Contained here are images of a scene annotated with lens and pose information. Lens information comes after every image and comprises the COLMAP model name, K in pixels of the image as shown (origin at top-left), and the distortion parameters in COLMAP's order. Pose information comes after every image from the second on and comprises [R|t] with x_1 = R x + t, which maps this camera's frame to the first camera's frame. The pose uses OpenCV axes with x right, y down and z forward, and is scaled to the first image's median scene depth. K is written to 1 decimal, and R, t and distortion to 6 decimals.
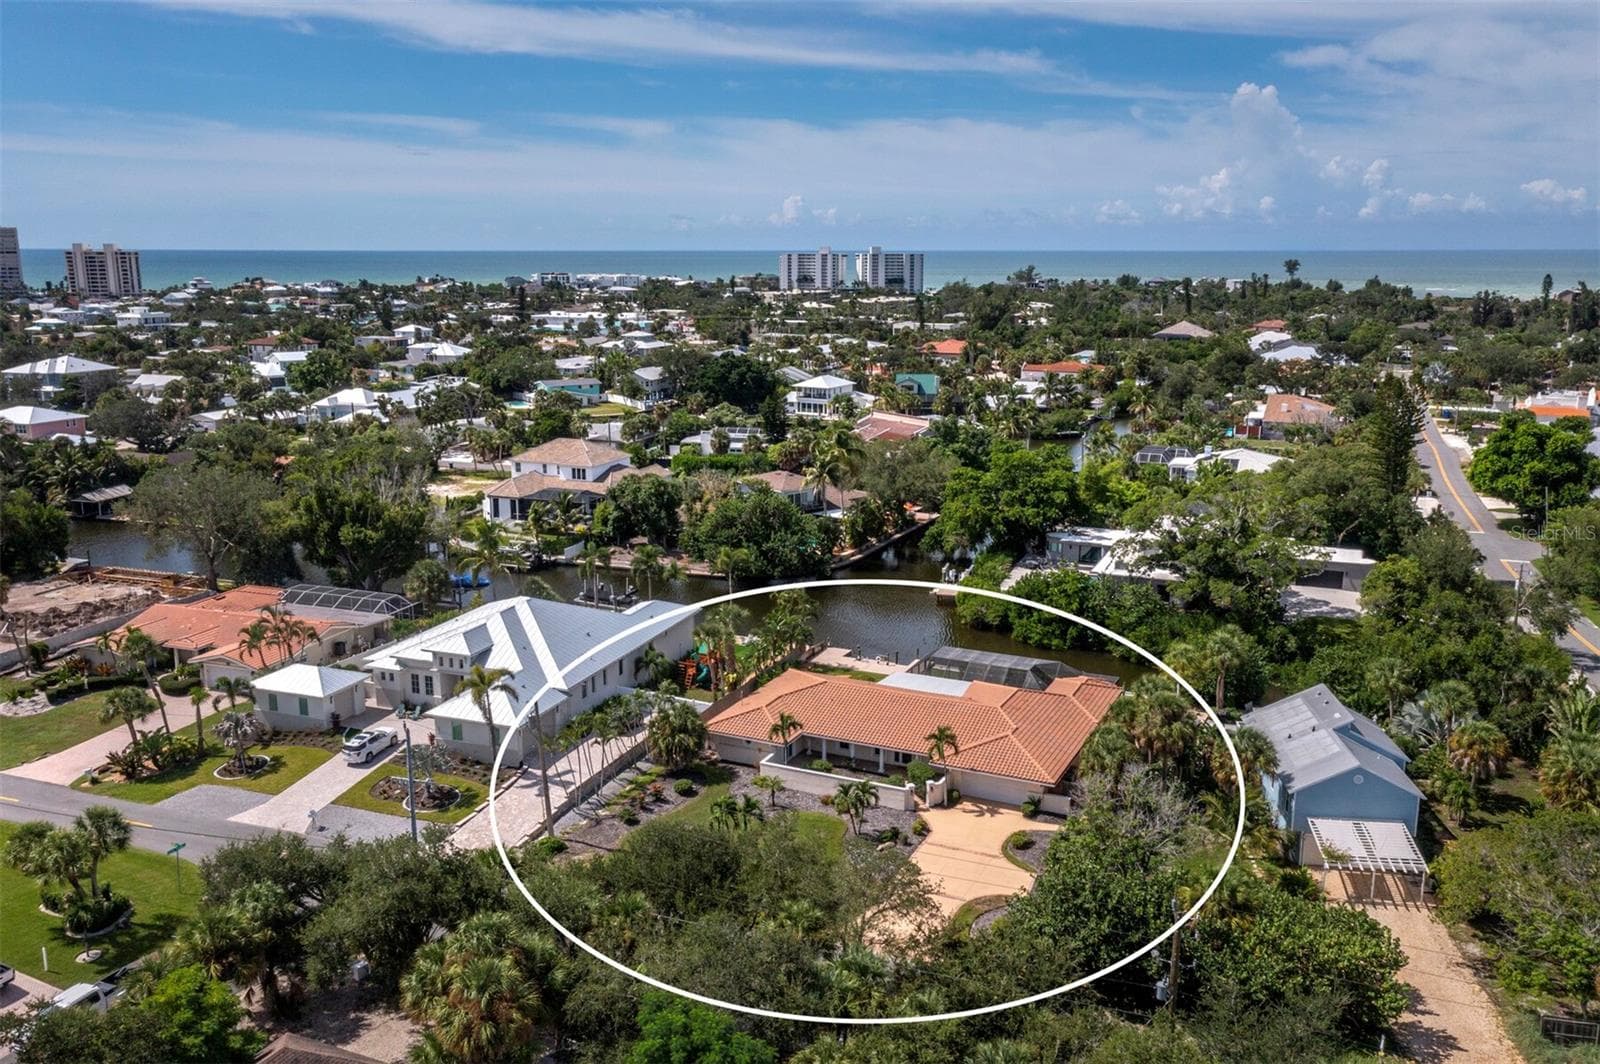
lens RADIAL K [[1324.9, 0, 800.0], [0, 1324.9, 532.0], [0, 0, 1]] dist [-0.010081, 0.085087]
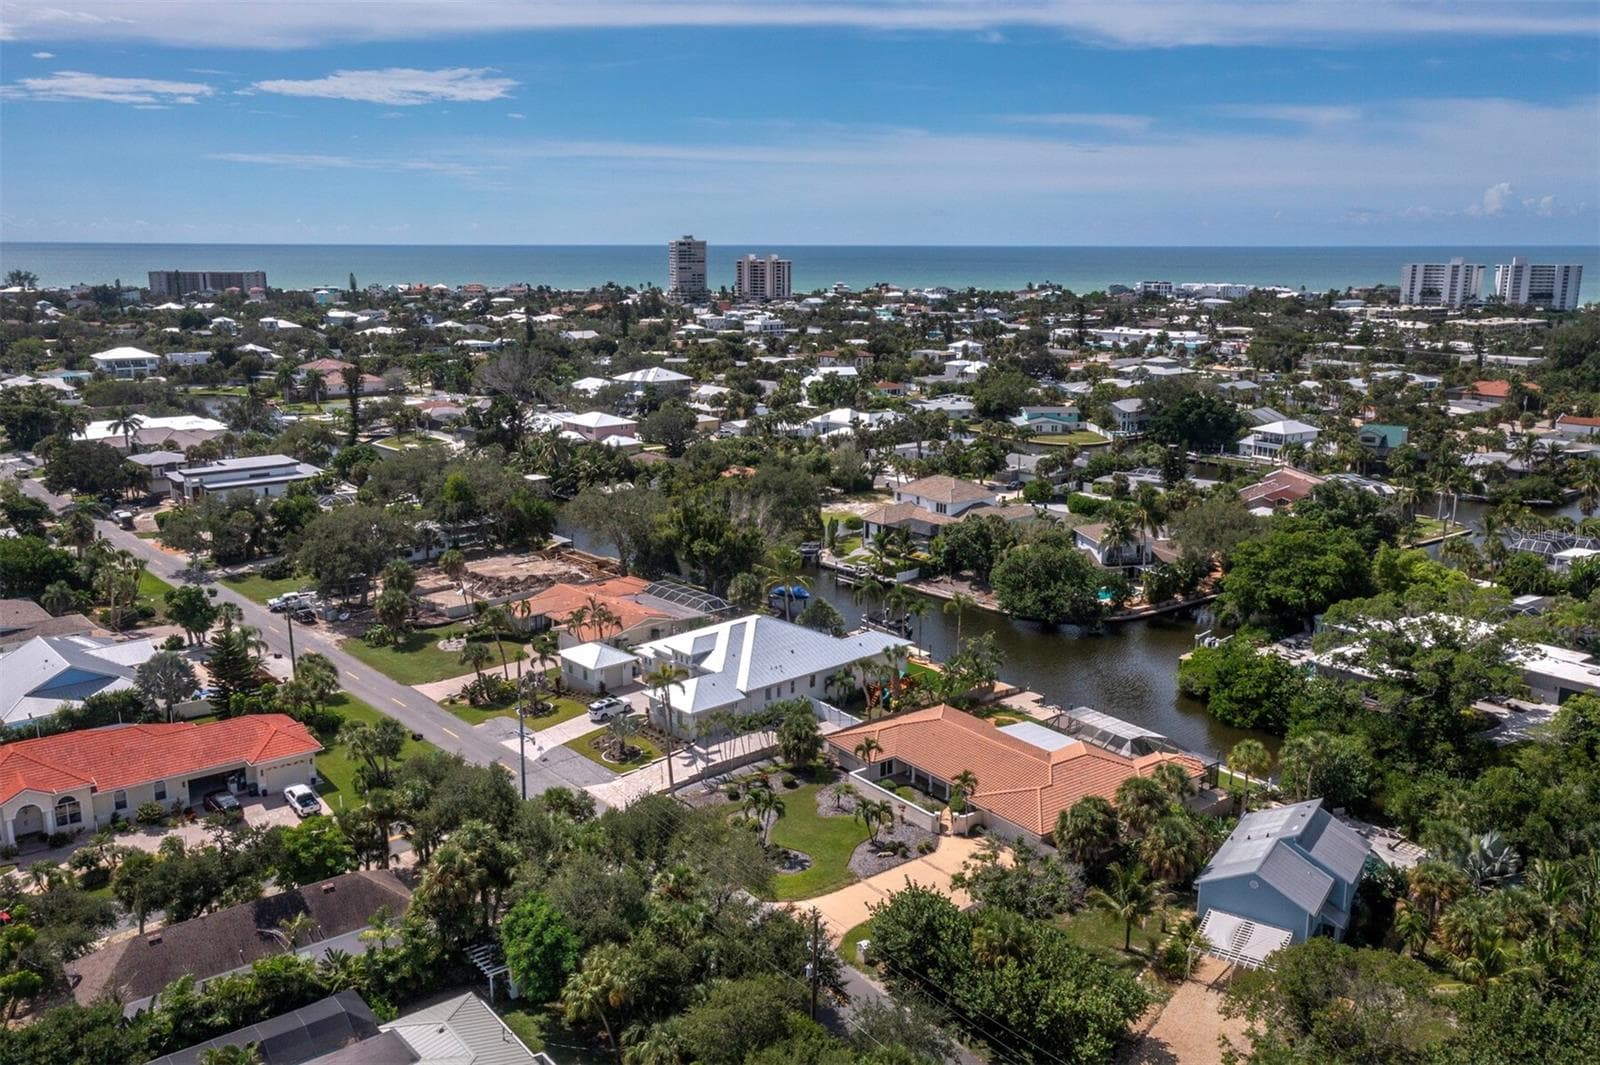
lens RADIAL K [[1324.9, 0, 800.0], [0, 1324.9, 532.5], [0, 0, 1]] dist [-0.010081, 0.085087]
pose [[0.882562, 0.102499, -0.458888, 0.248368], [-0.099142, 0.994575, 0.031475, -0.045681], [0.459625, 0.017717, 0.887936, -0.076058]]
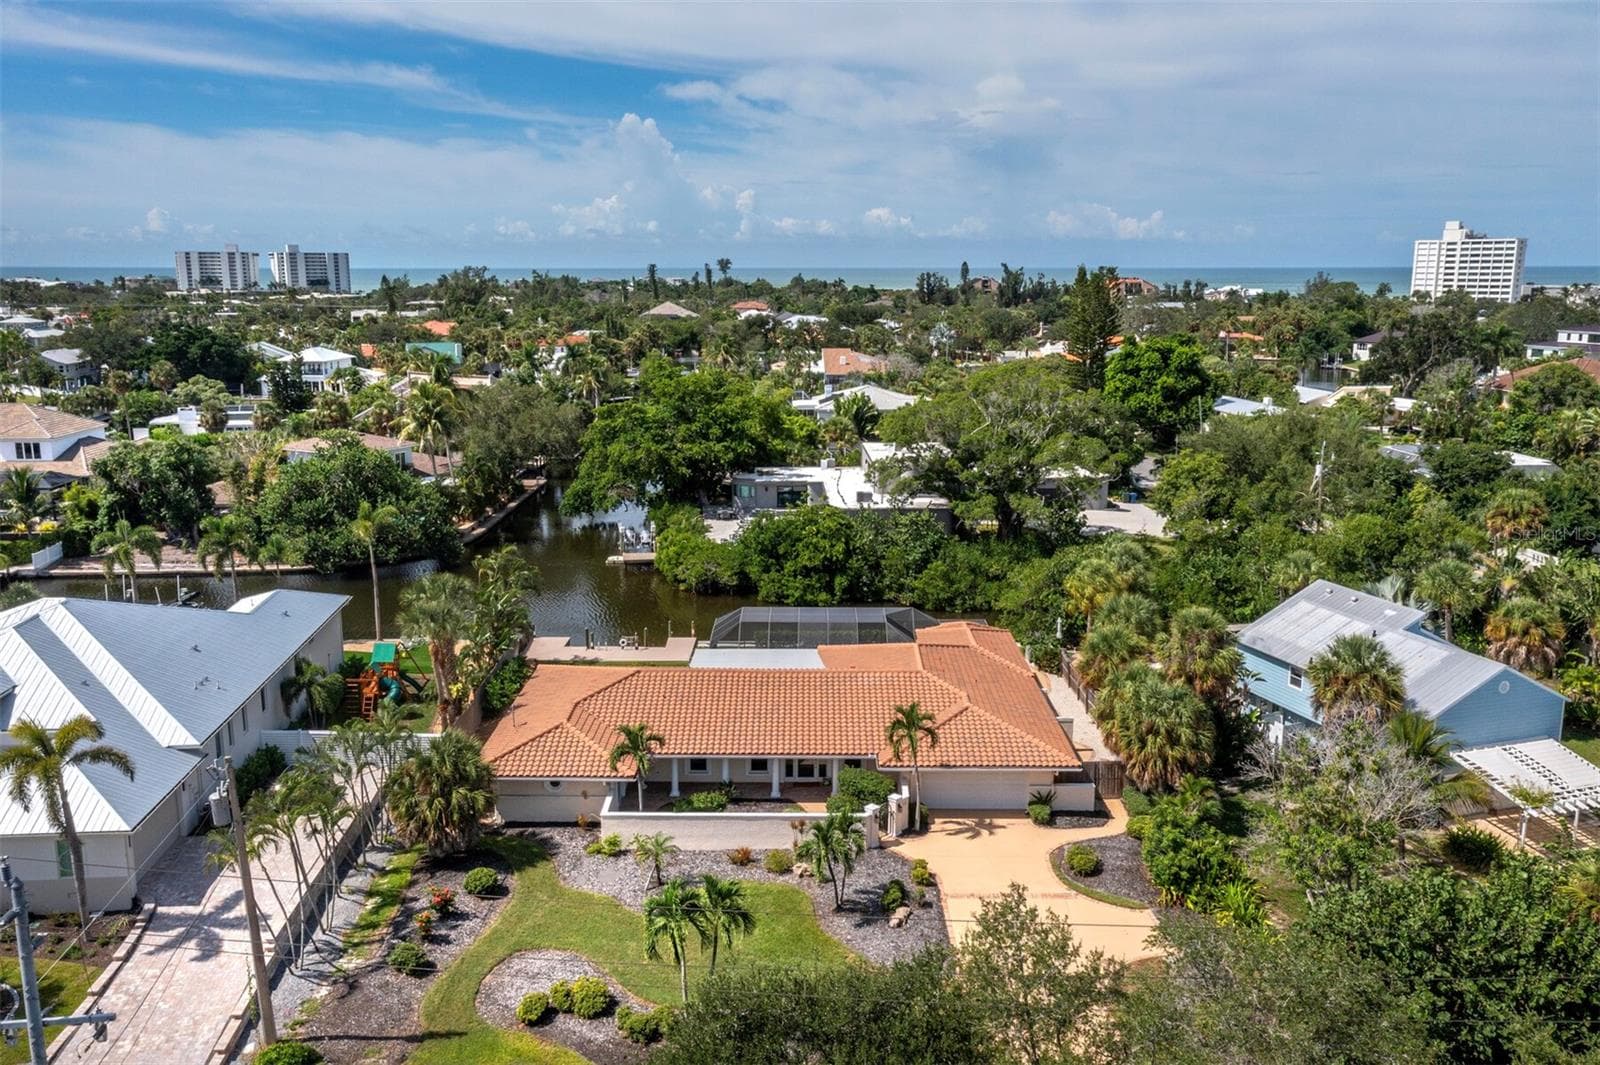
lens RADIAL K [[1315.9, 0, 791.9], [0, 1315.9, 459.0], [0, 0, 1]] dist [-0.007145, 0.066208]
pose [[0.904749, -0.060227, 0.421666, -0.096764], [0.089811, 0.994671, -0.050633, 0.028680], [-0.416369, 0.083681, 0.905337, 0.220477]]
